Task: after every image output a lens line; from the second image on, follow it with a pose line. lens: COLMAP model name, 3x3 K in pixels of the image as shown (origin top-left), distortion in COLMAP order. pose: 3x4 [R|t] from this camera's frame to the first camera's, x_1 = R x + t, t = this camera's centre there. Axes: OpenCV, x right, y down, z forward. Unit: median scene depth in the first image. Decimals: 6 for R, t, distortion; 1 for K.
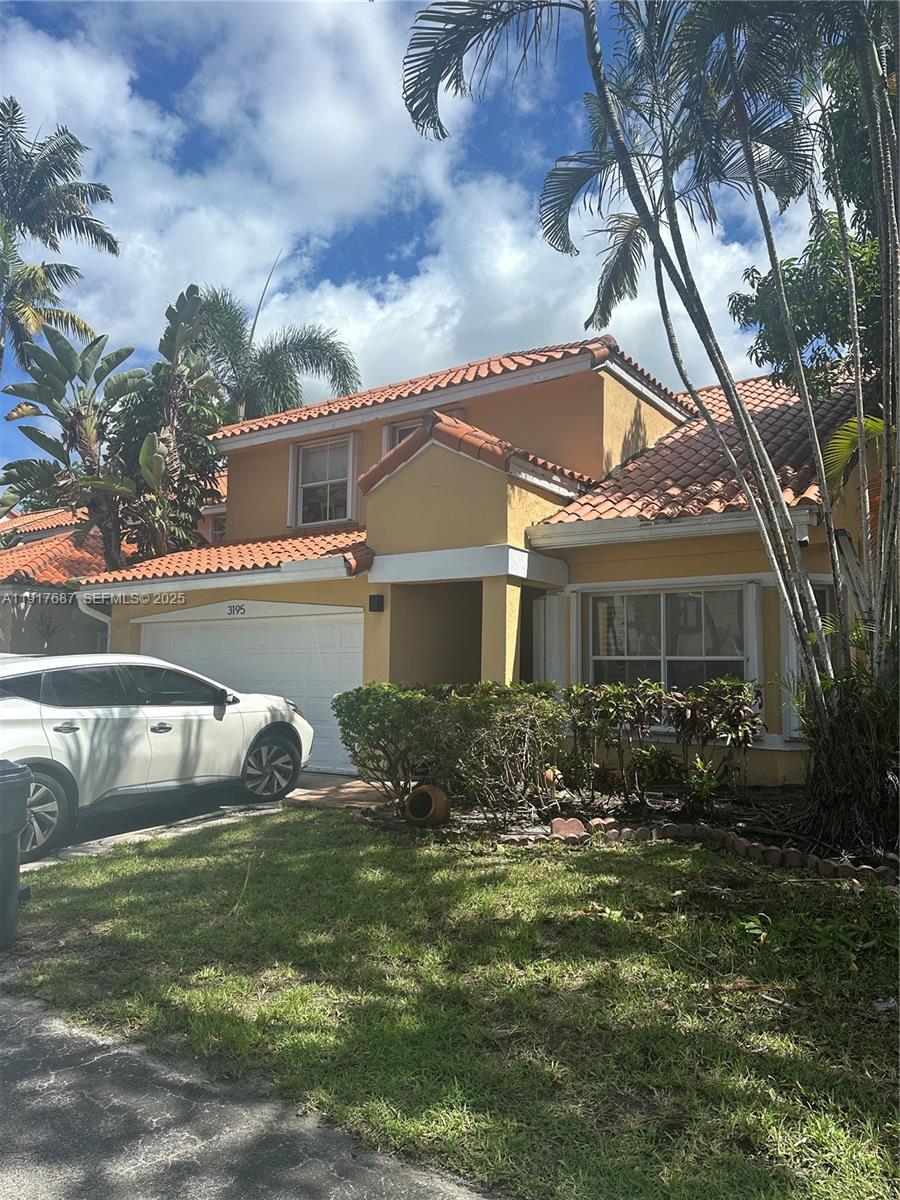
lens RADIAL K [[844.7, 0, 450.0], [0, 844.7, 600.0], [0, 0, 1]] dist [0.076310, -0.108958]
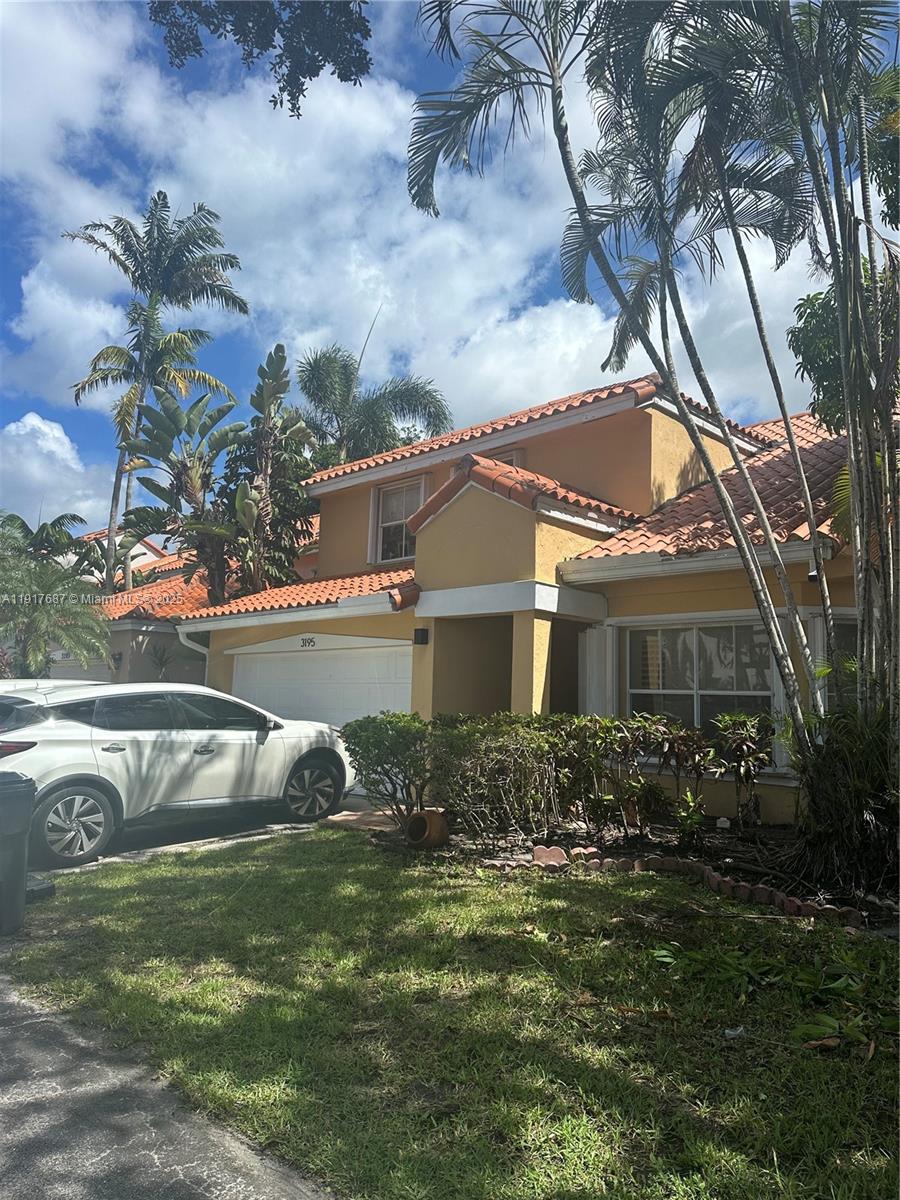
lens RADIAL K [[843.3, 0, 446.8], [0, 843.3, 590.1], [0, 0, 1]] dist [0.073978, -0.099671]
pose [[0.985809, -0.008828, -0.167637, 0.133222], [0.000805, 0.998853, -0.047866, -0.003857], [0.167868, 0.047052, 0.984686, -0.038075]]
